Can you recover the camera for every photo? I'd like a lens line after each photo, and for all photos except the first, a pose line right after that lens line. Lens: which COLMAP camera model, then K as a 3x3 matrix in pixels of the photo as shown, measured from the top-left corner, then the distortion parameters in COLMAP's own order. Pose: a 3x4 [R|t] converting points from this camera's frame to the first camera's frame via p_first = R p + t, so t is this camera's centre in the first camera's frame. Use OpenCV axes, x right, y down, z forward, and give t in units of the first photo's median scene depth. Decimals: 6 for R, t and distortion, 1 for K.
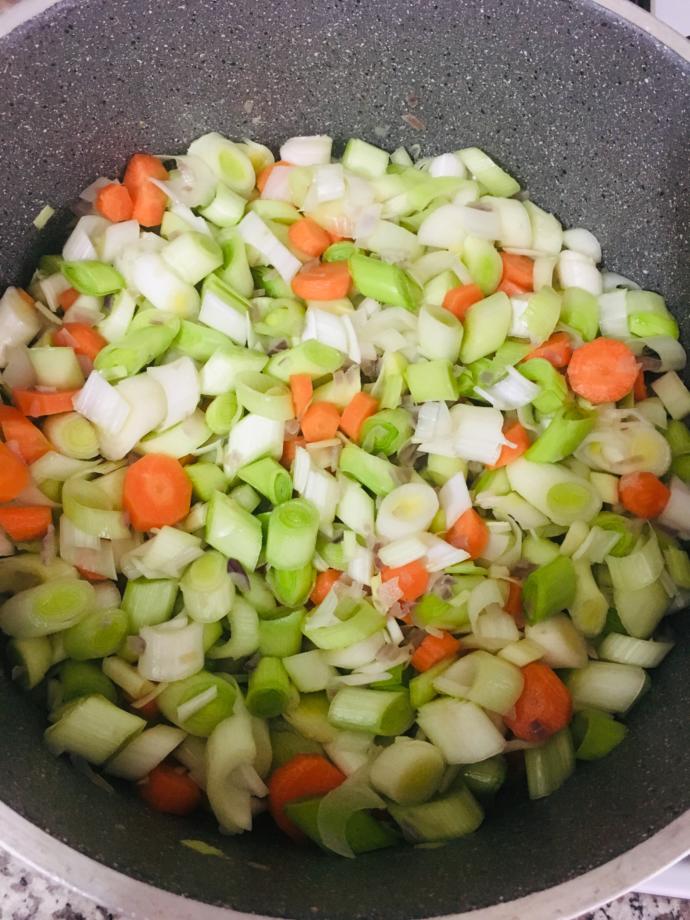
lens RADIAL K [[778.3, 0, 346.5], [0, 778.3, 457.2], [0, 0, 1]] dist [-0.018716, -0.049446]
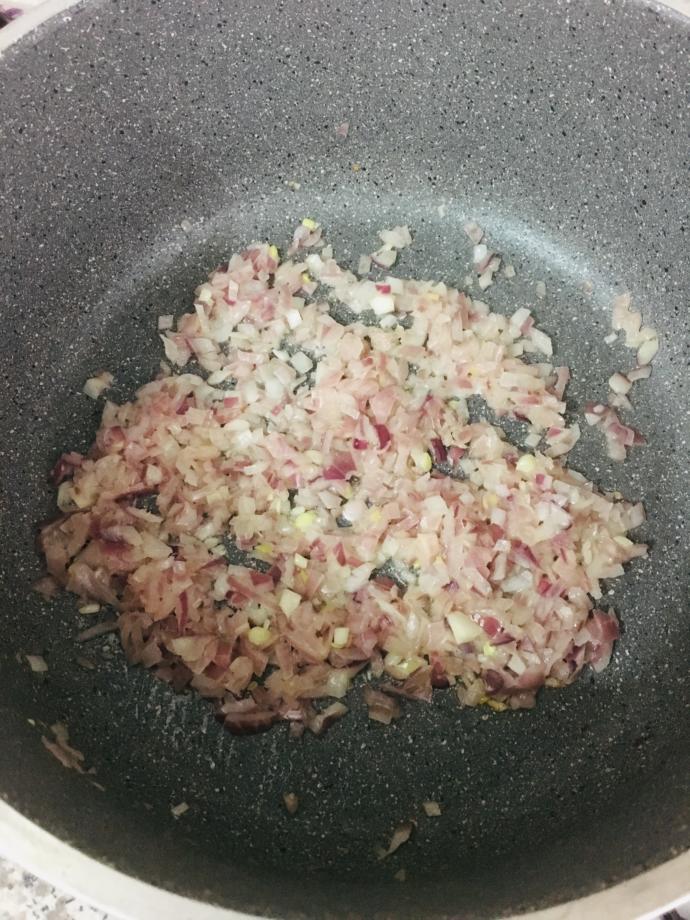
lens RADIAL K [[778.3, 0, 343.5], [0, 778.3, 459.8], [0, 0, 1]] dist [-0.018716, -0.049446]
pose [[0.982243, 0.139734, -0.125191, 0.089152], [-0.151326, 0.984522, -0.088409, 0.091847], [0.110899, 0.105784, 0.988186, 0.056998]]
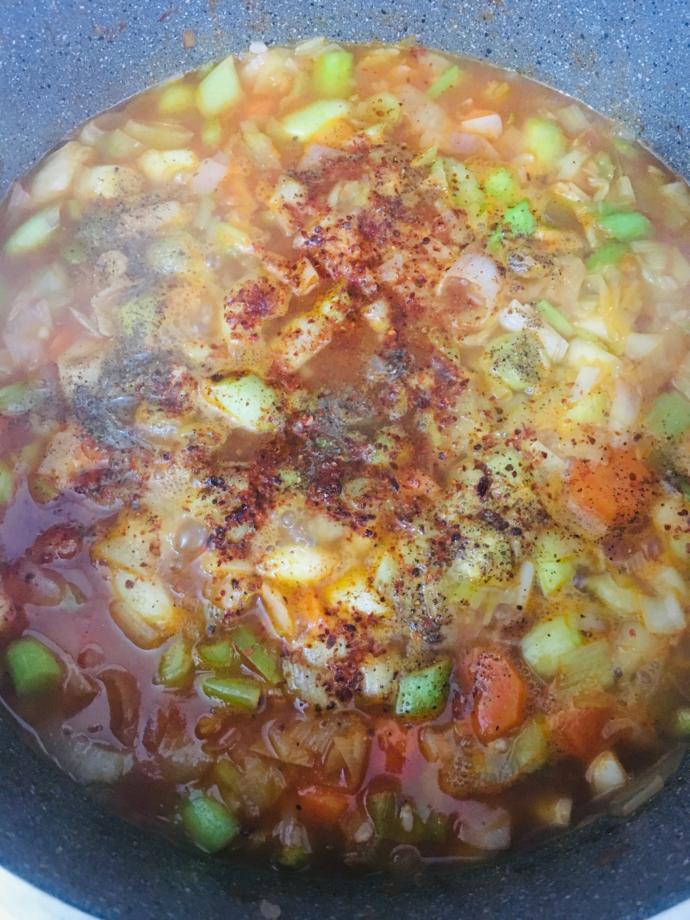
lens RADIAL K [[778.3, 0, 346.1], [0, 778.3, 465.4], [0, 0, 1]] dist [-0.018716, -0.049446]
pose [[0.944089, -0.324425, 0.058681, -0.094971], [0.322762, 0.945789, 0.036151, 0.004188], [-0.067228, -0.015189, 0.997622, 0.114438]]
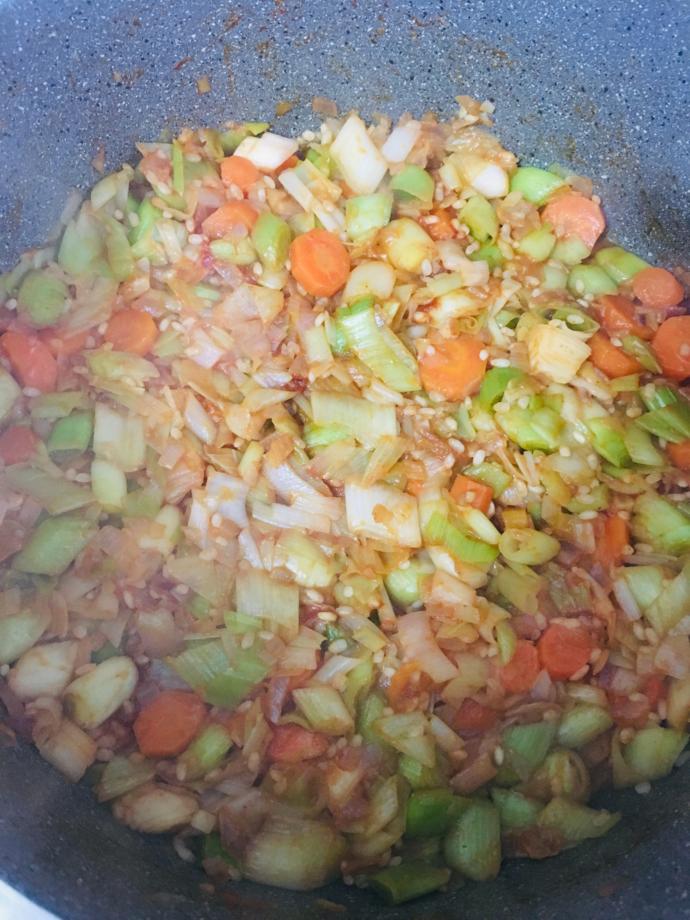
lens RADIAL K [[778.3, 0, 344.7], [0, 778.3, 461.4], [0, 0, 1]] dist [-0.018716, -0.049446]
pose [[0.946436, -0.313651, 0.076690, -0.107005], [0.313354, 0.949498, 0.016192, -0.024962], [-0.077896, 0.008707, 0.996923, 0.089689]]
